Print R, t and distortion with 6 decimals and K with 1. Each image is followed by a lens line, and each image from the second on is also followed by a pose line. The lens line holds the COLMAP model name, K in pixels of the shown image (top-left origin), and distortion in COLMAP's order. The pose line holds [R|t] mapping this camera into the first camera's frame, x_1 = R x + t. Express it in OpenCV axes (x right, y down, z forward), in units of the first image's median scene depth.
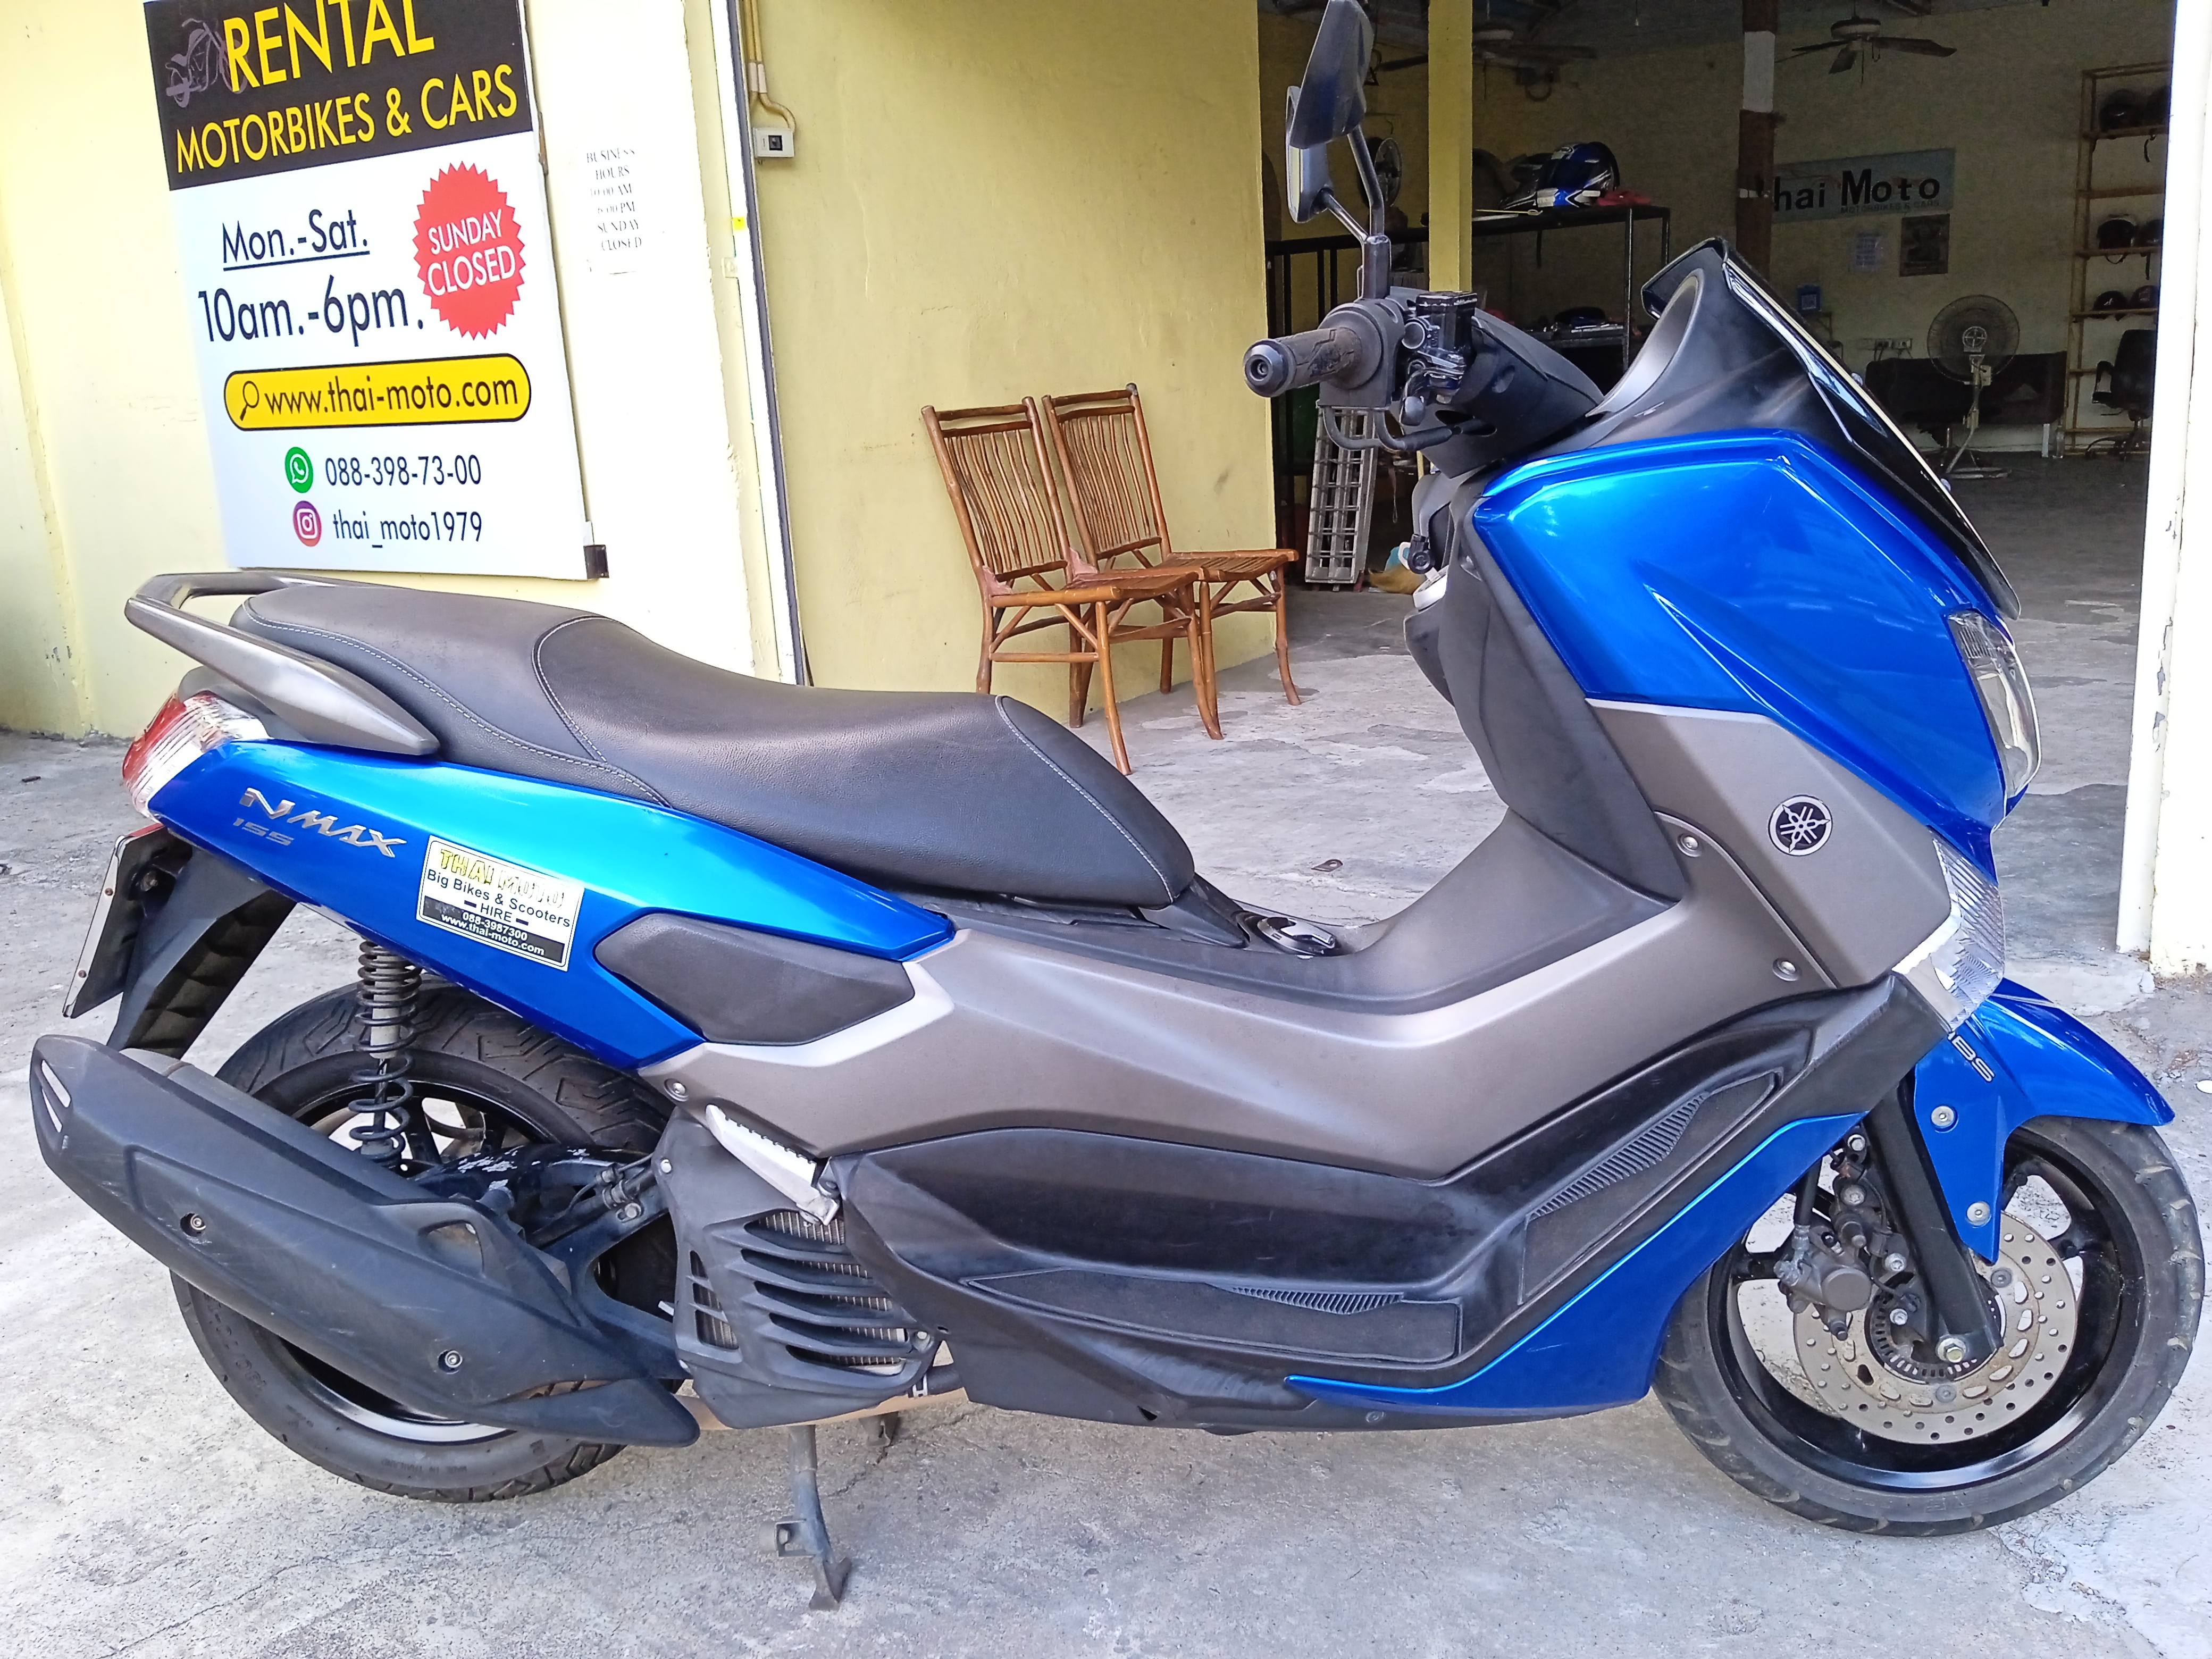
lens RADIAL K [[1870.6, 0, 1104.3], [0, 1870.6, 818.2], [0, 0, 1]] dist [0.110057, -0.204360]
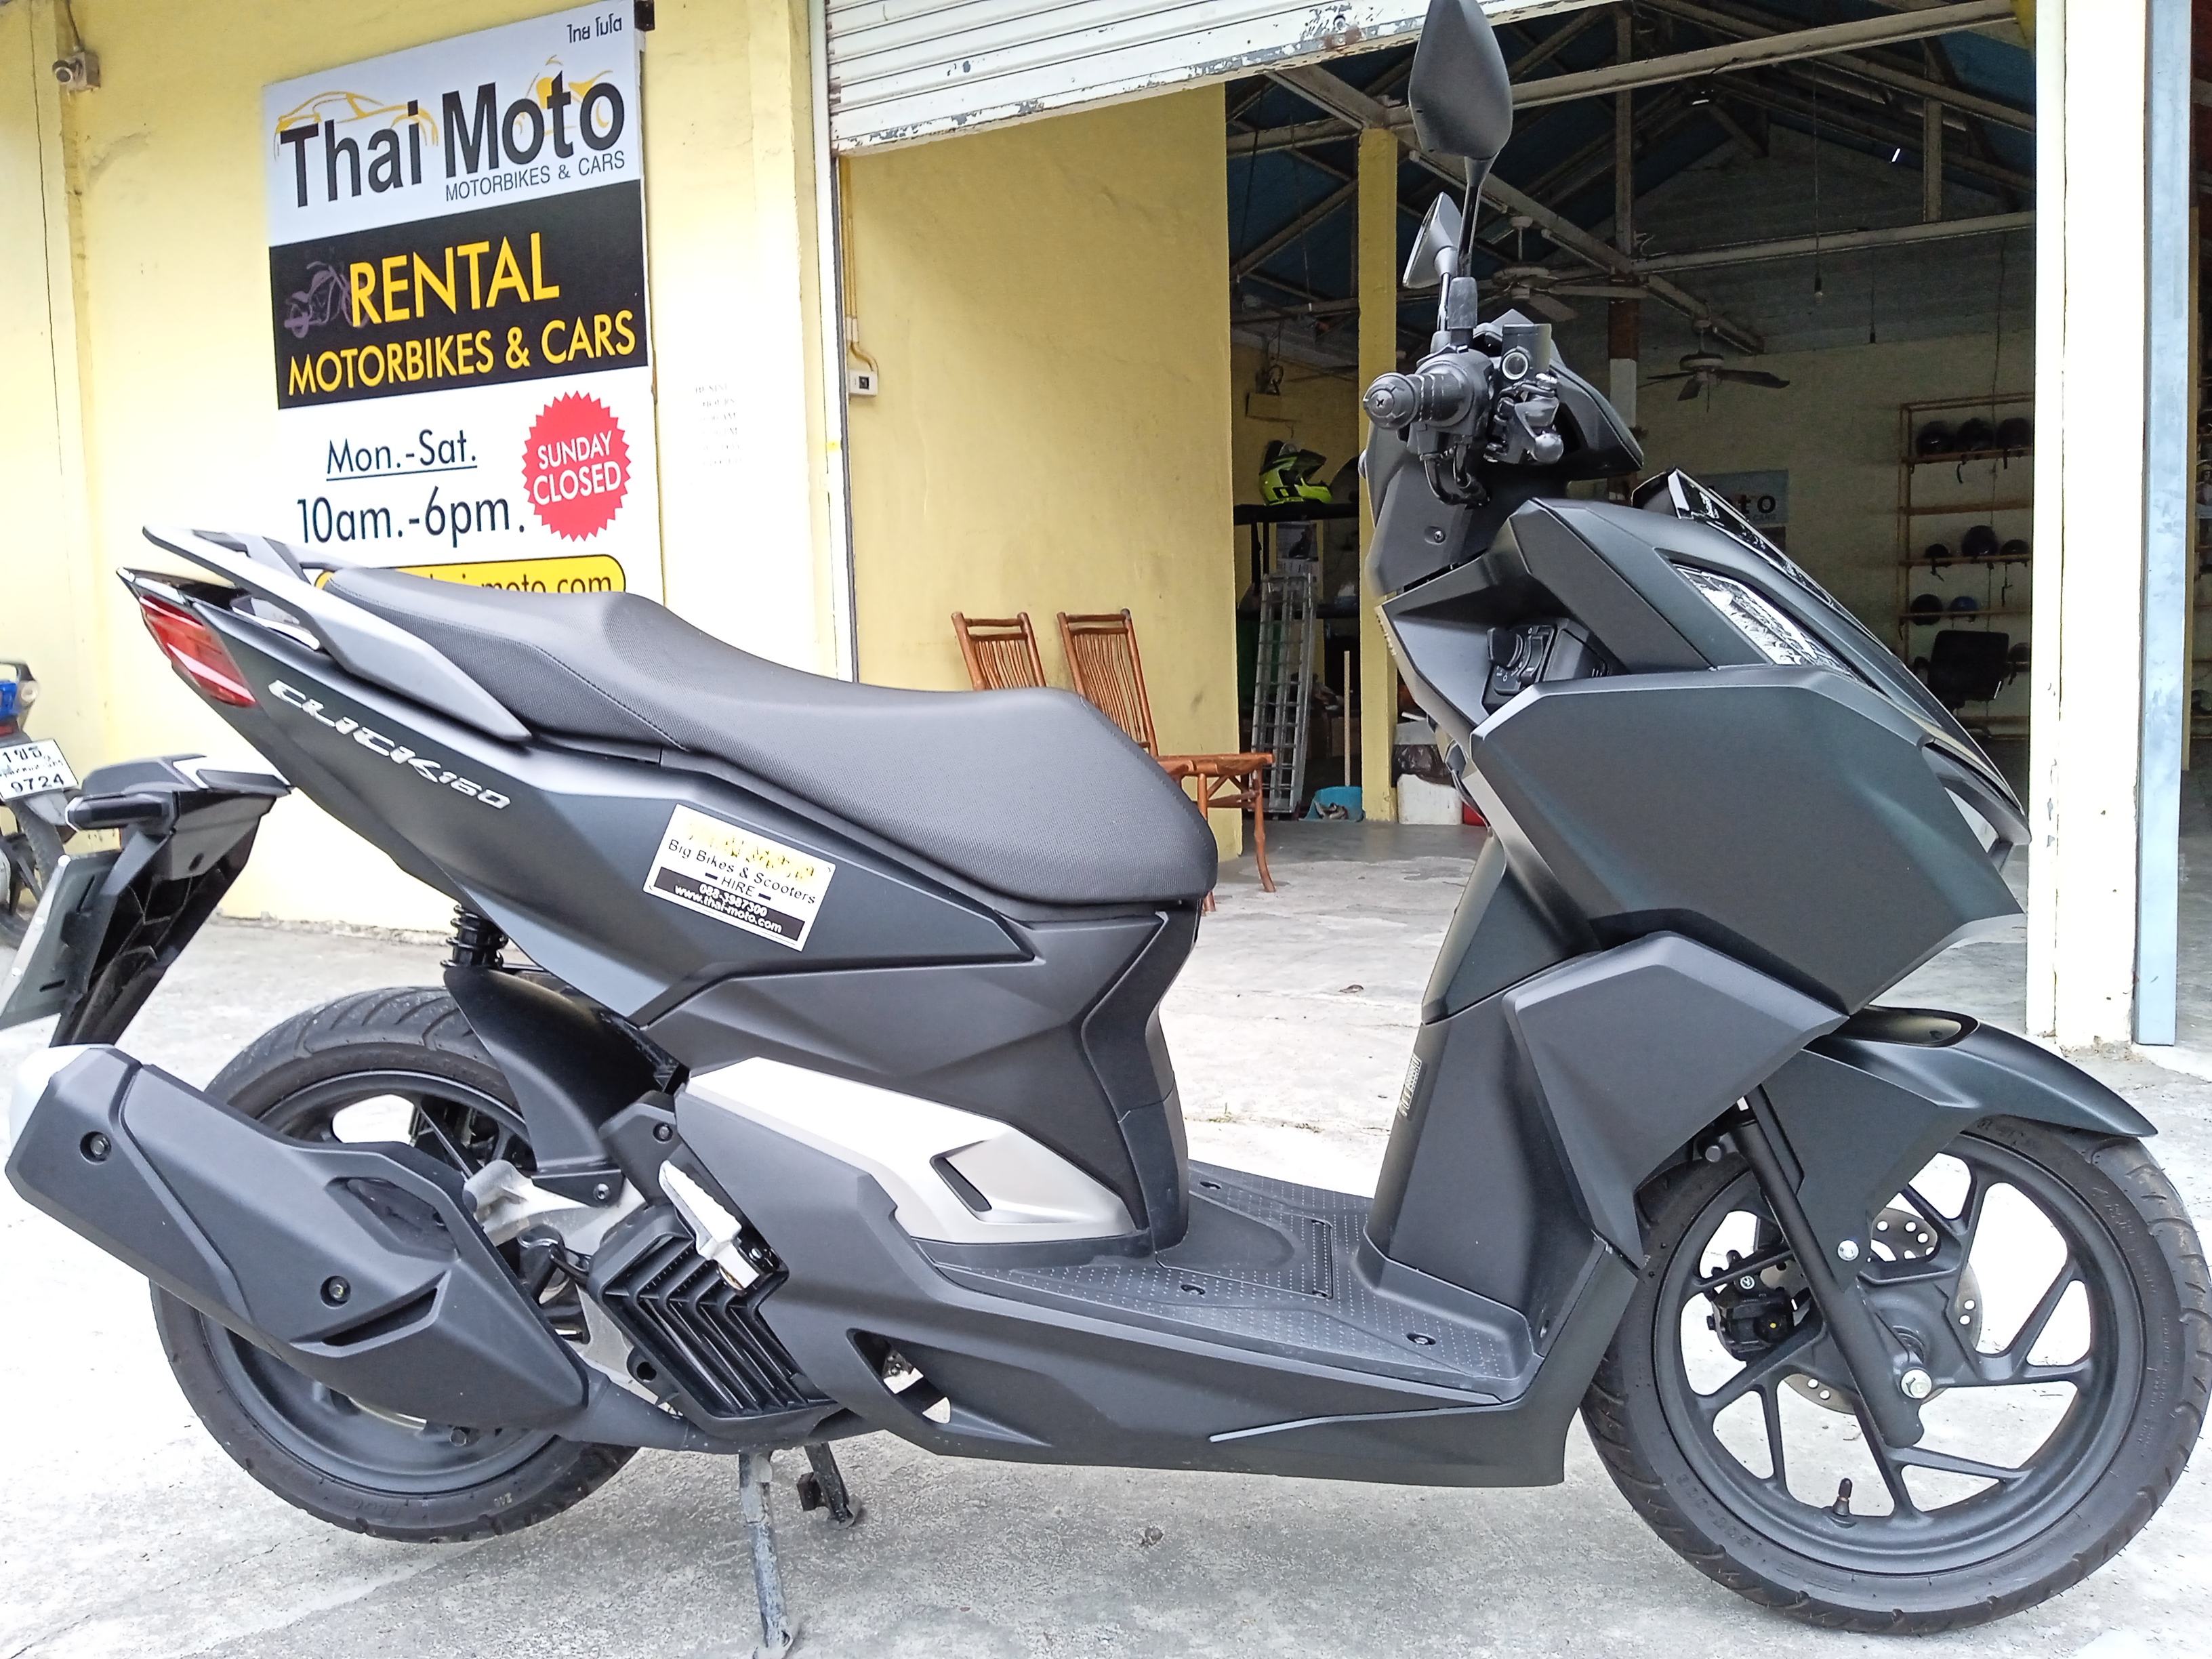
lens RADIAL K [[1870.6, 0, 1104.3], [0, 1870.6, 818.2], [0, 0, 1]] dist [0.110057, -0.204360]
pose [[0.996908, 0.022984, 0.075146, -0.093096], [-0.011059, 0.987788, -0.155409, 0.079194], [-0.077801, 0.154097, 0.984988, -0.106935]]
